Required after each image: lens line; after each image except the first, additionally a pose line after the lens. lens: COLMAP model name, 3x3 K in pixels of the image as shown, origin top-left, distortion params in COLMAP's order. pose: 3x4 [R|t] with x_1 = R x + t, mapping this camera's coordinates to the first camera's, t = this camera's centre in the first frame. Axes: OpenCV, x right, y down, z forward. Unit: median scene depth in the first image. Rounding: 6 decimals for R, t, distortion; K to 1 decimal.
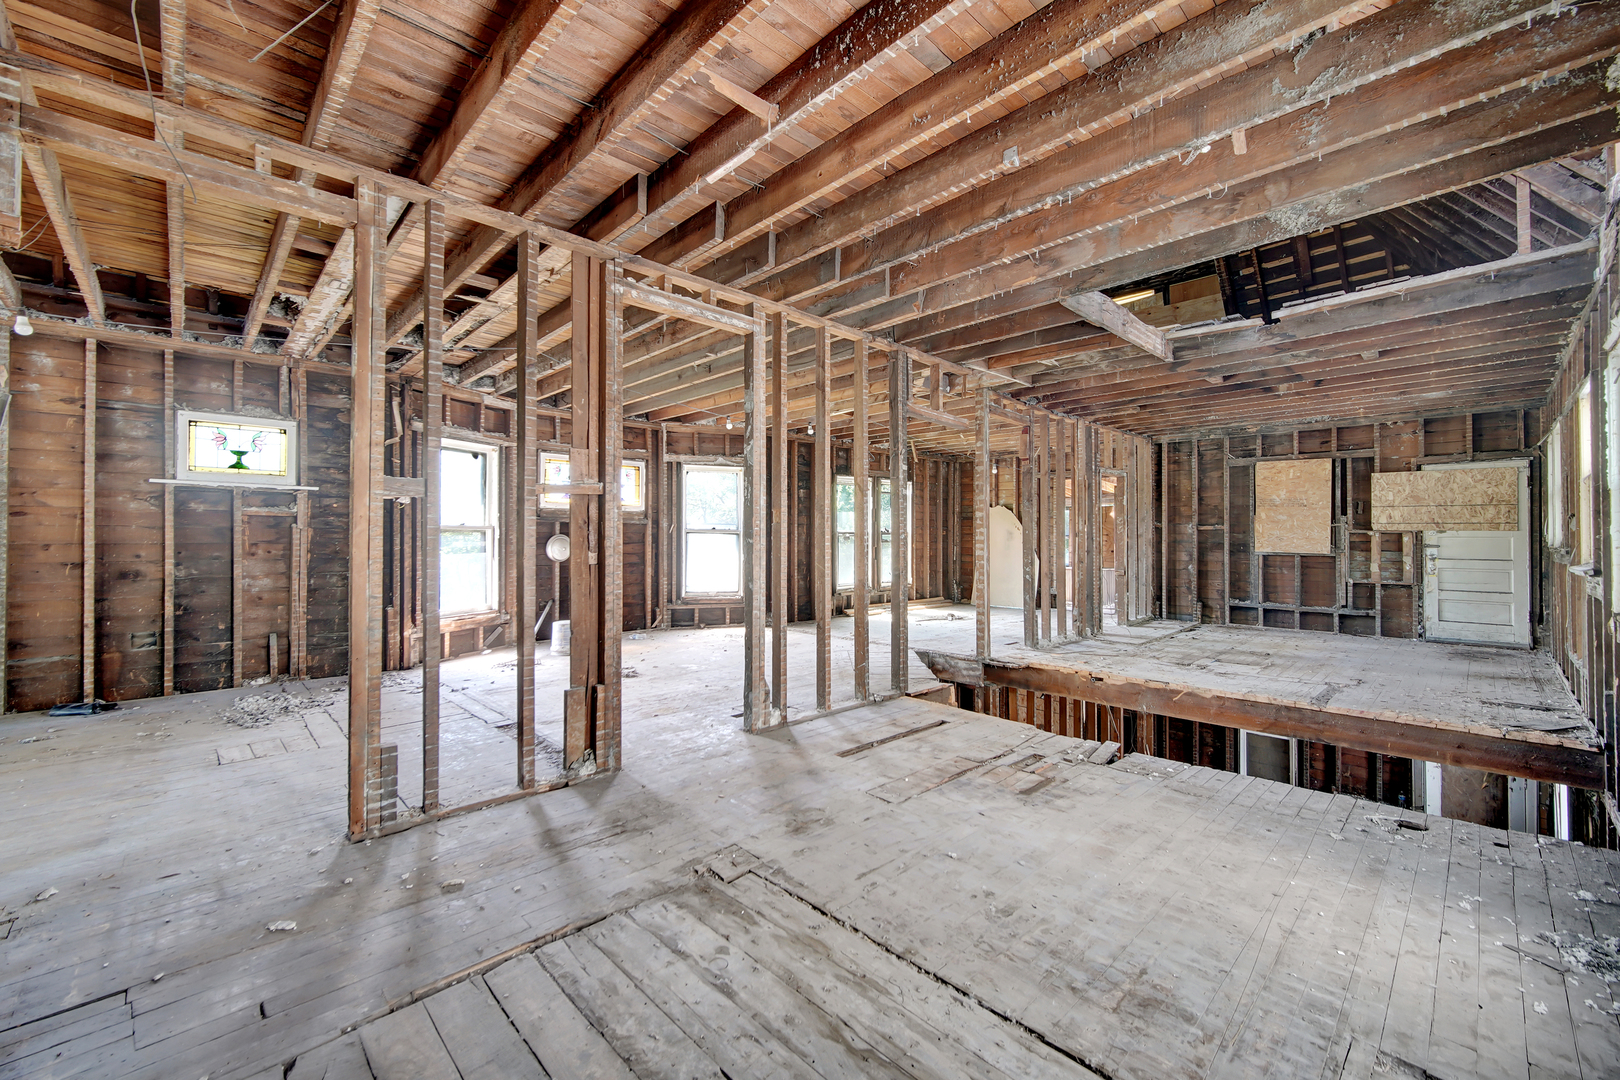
lens RADIAL K [[655.6, 0, 822.5], [0, 655.6, 536.0], [0, 0, 1]] dist [-0.003000, 0.000999]
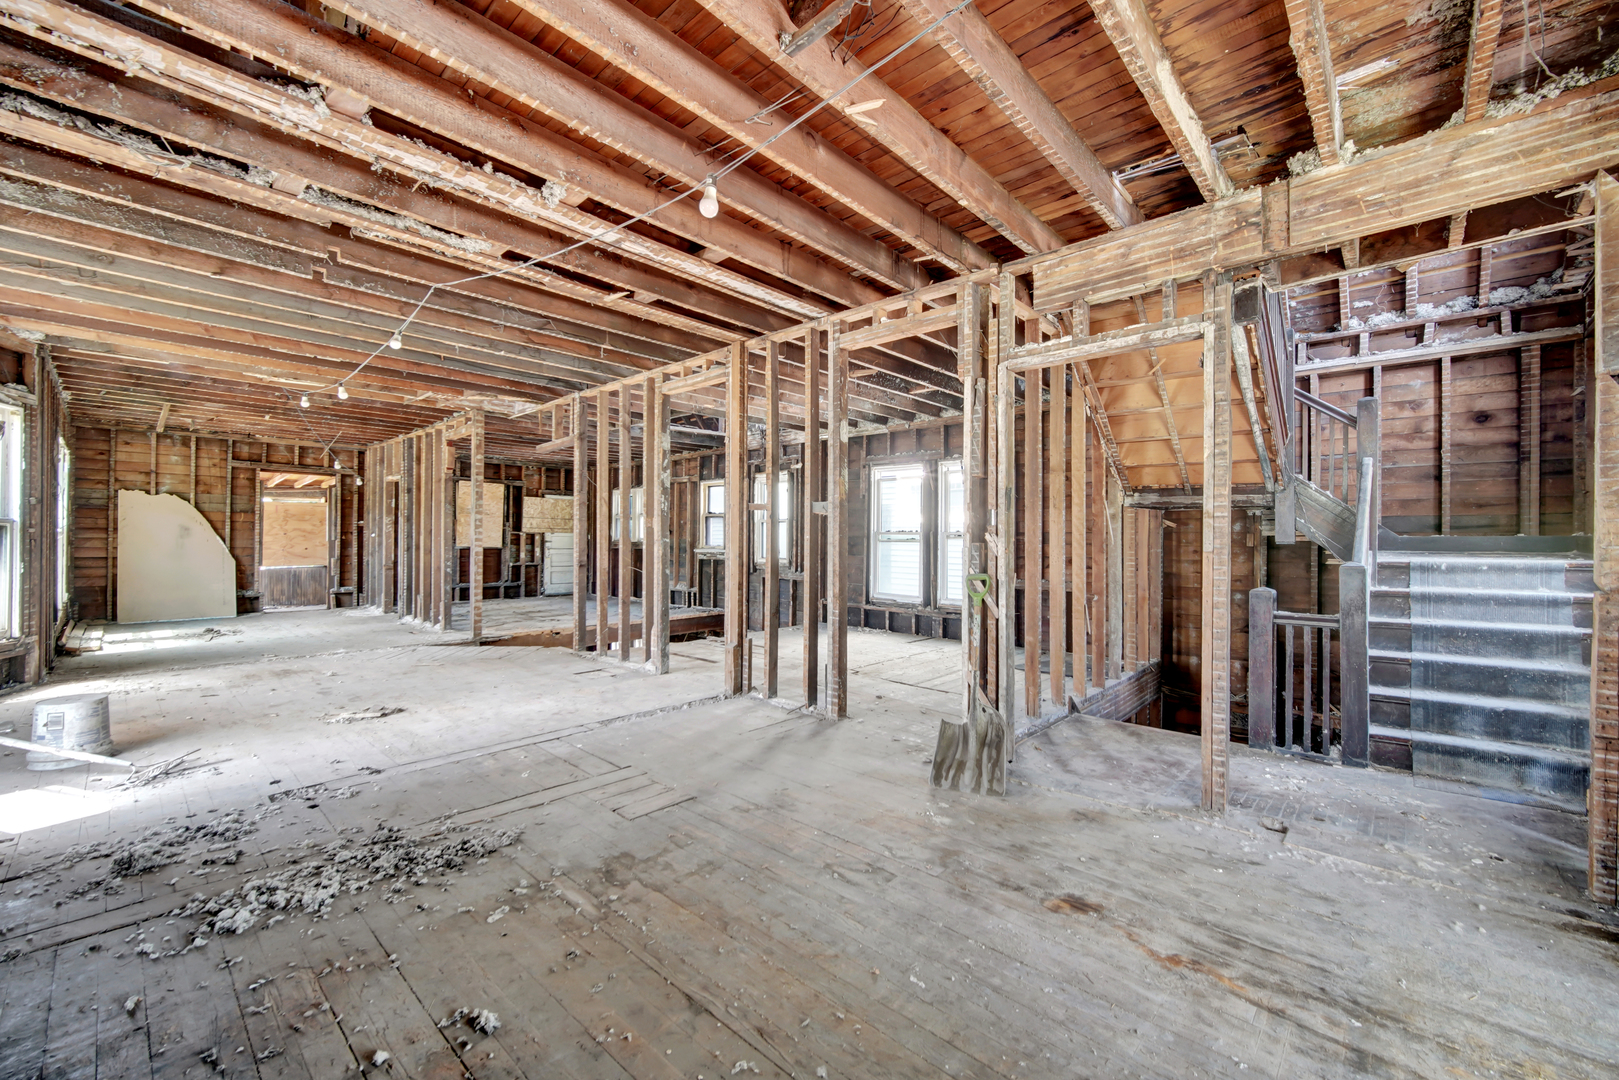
lens RADIAL K [[655.2, 0, 819.0], [0, 655.2, 537.0], [0, 0, 1]] dist [-0.003000, 0.000999]
pose [[-0.044046, 0.005758, 0.999013, -0.801036], [-0.007961, 0.999950, -0.006115, 0.008278], [-0.998998, -0.008223, -0.043998, 0.347472]]
